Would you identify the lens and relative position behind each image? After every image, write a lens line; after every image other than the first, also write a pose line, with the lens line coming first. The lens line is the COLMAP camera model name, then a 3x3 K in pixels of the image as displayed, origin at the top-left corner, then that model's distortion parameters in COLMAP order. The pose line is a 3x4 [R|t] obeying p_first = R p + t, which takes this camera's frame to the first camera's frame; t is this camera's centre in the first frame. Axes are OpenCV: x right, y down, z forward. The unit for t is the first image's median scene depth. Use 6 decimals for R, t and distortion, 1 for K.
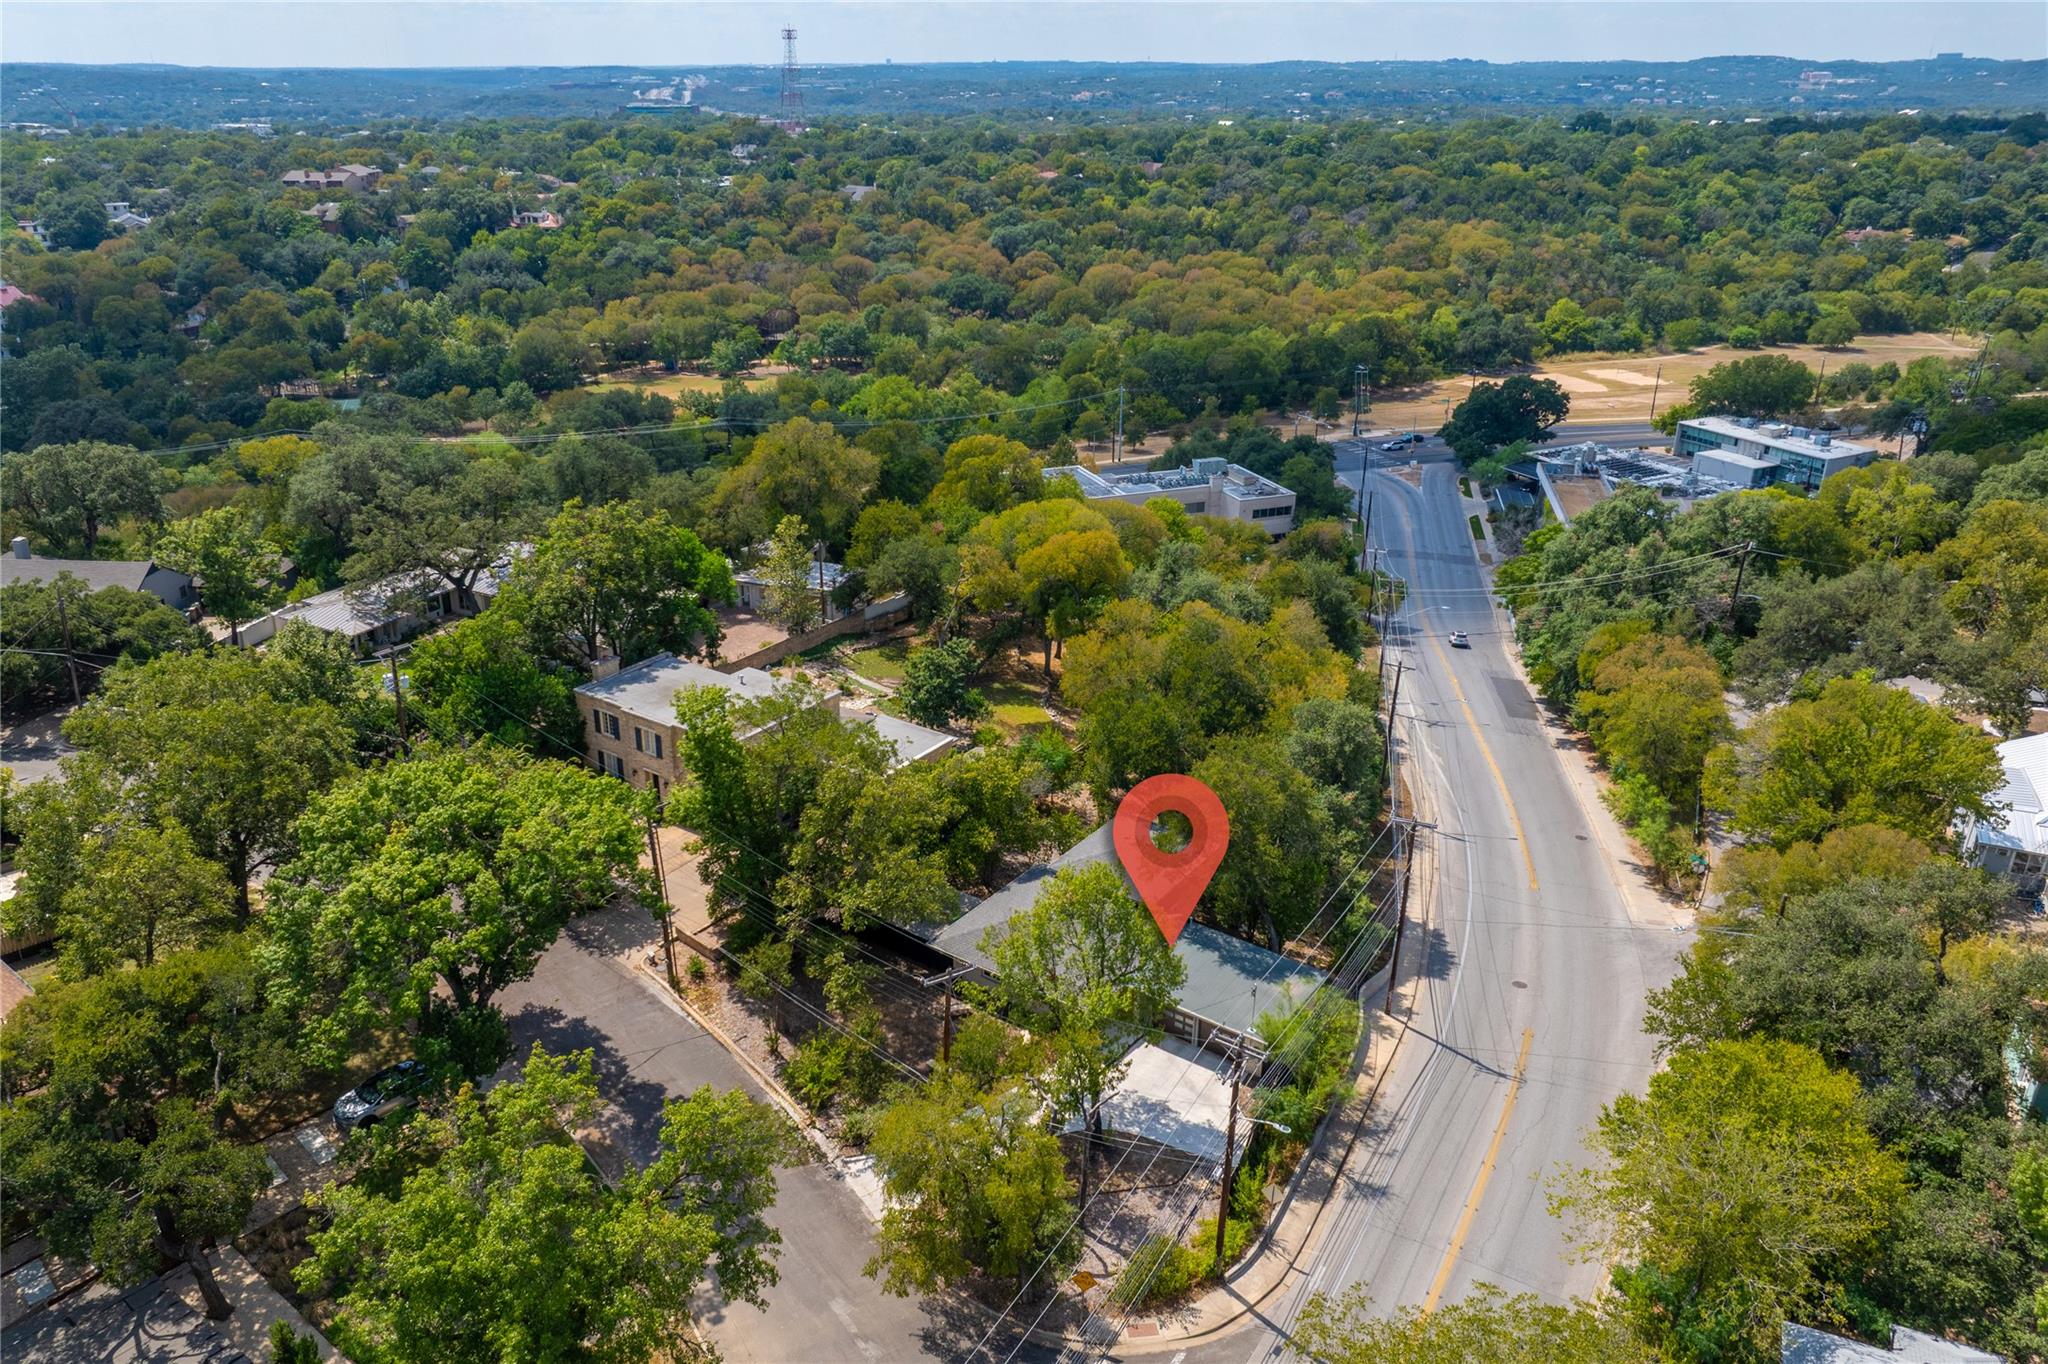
lens RADIAL K [[1455.0, 0, 1024.0], [0, 1455.0, 682.0], [0, 0, 1]] dist [-0.003444, -0.000029]
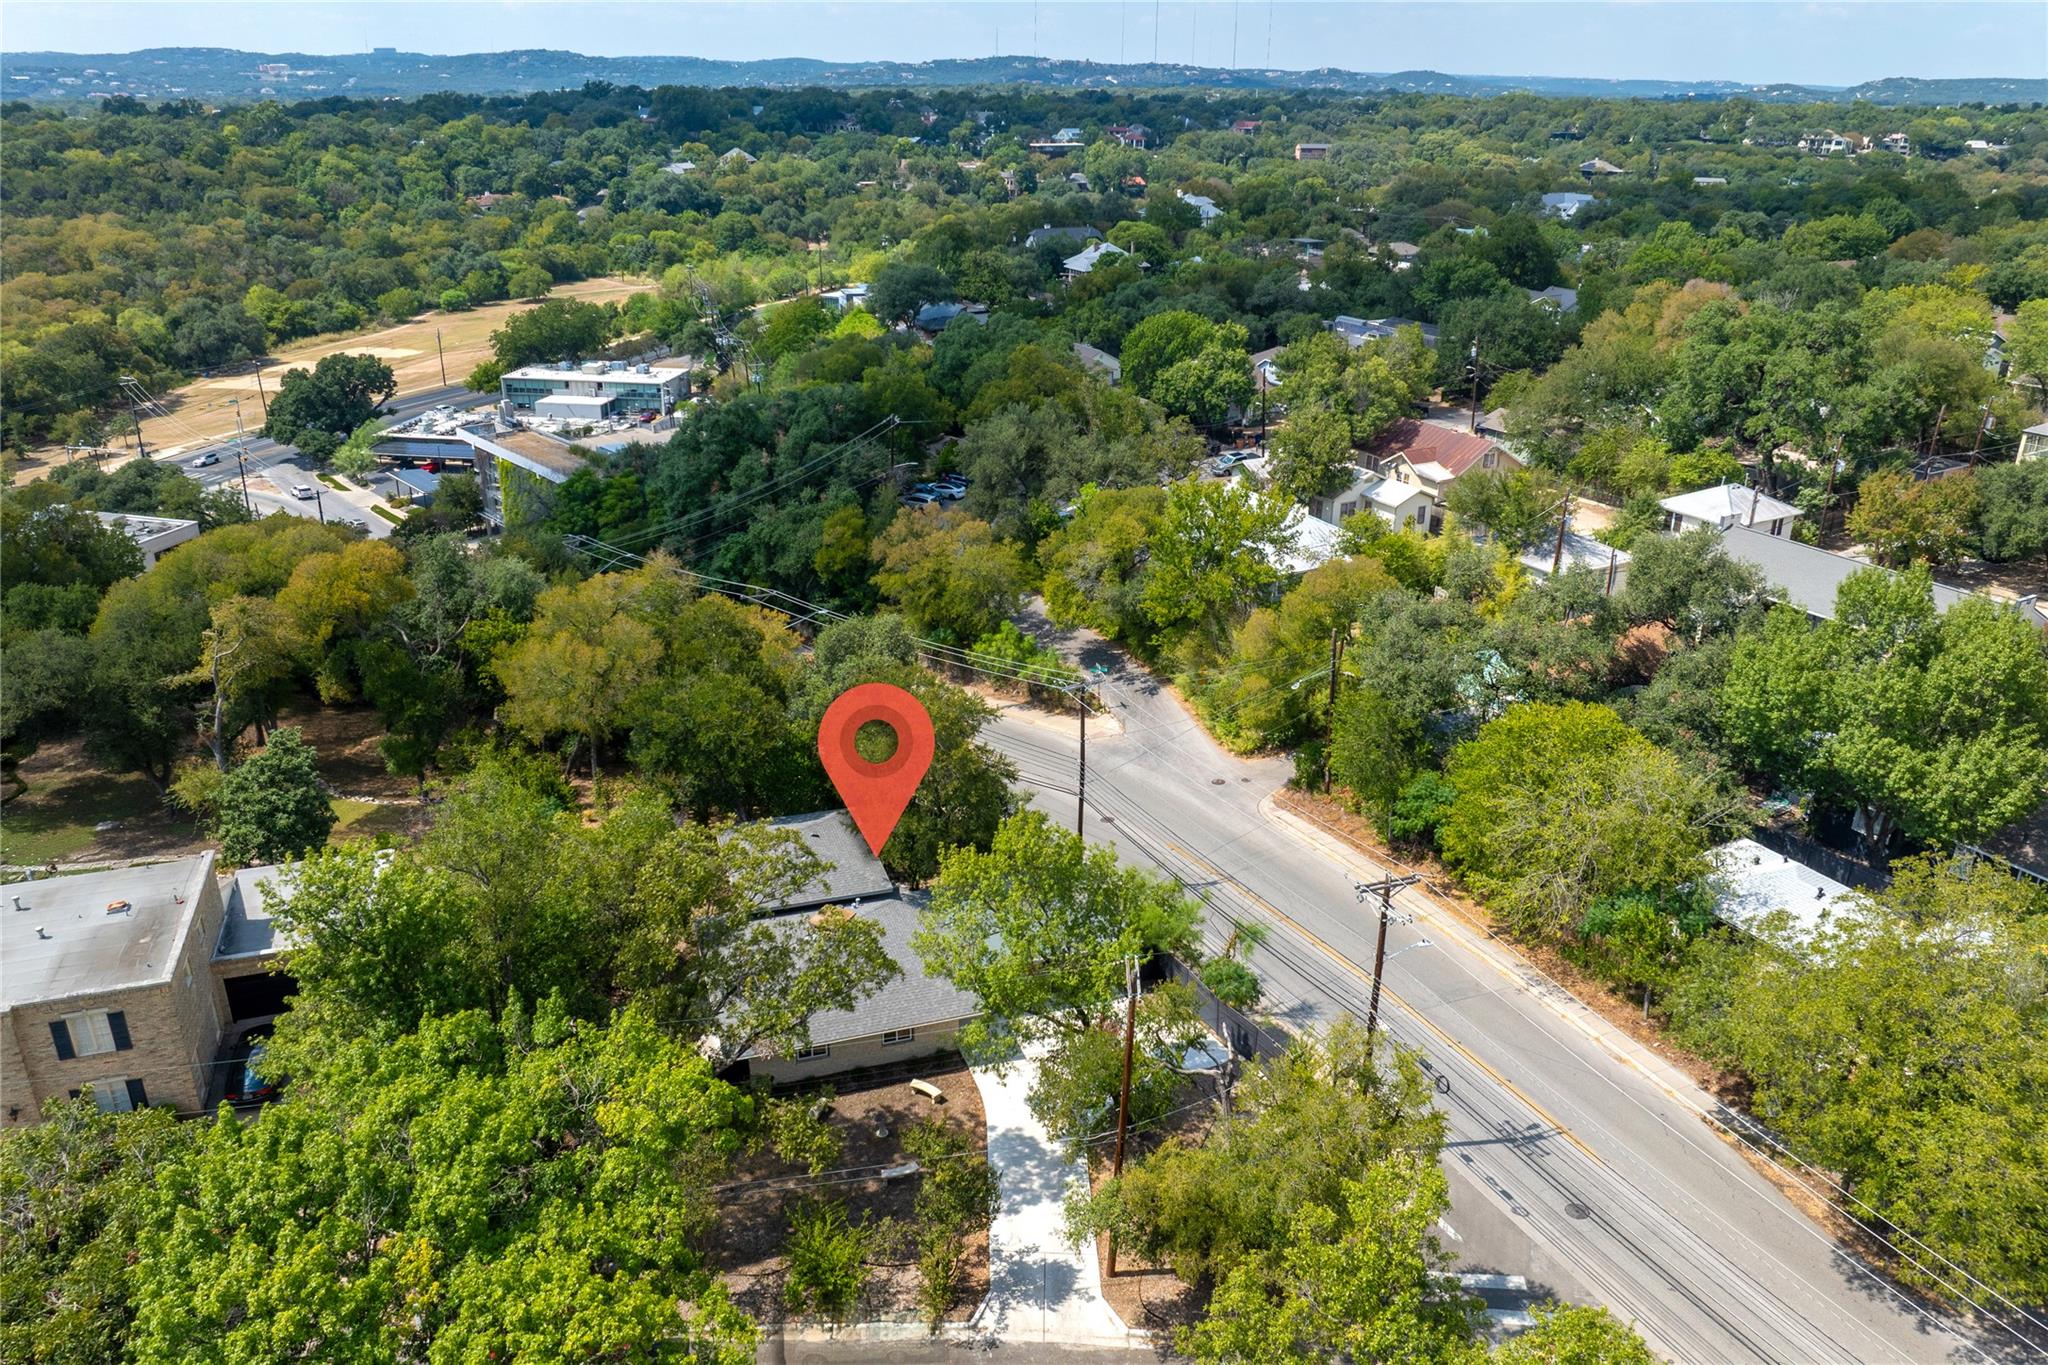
lens RADIAL K [[1415.7, 0, 1024.0], [0, 1415.7, 682.5], [0, 0, 1]] dist [0.006189, 0.004340]
pose [[0.606763, -0.319353, 0.727910, -0.113446], [0.310259, 0.938257, 0.153015, -0.016762], [-0.731832, 0.132997, 0.668382, 0.098885]]
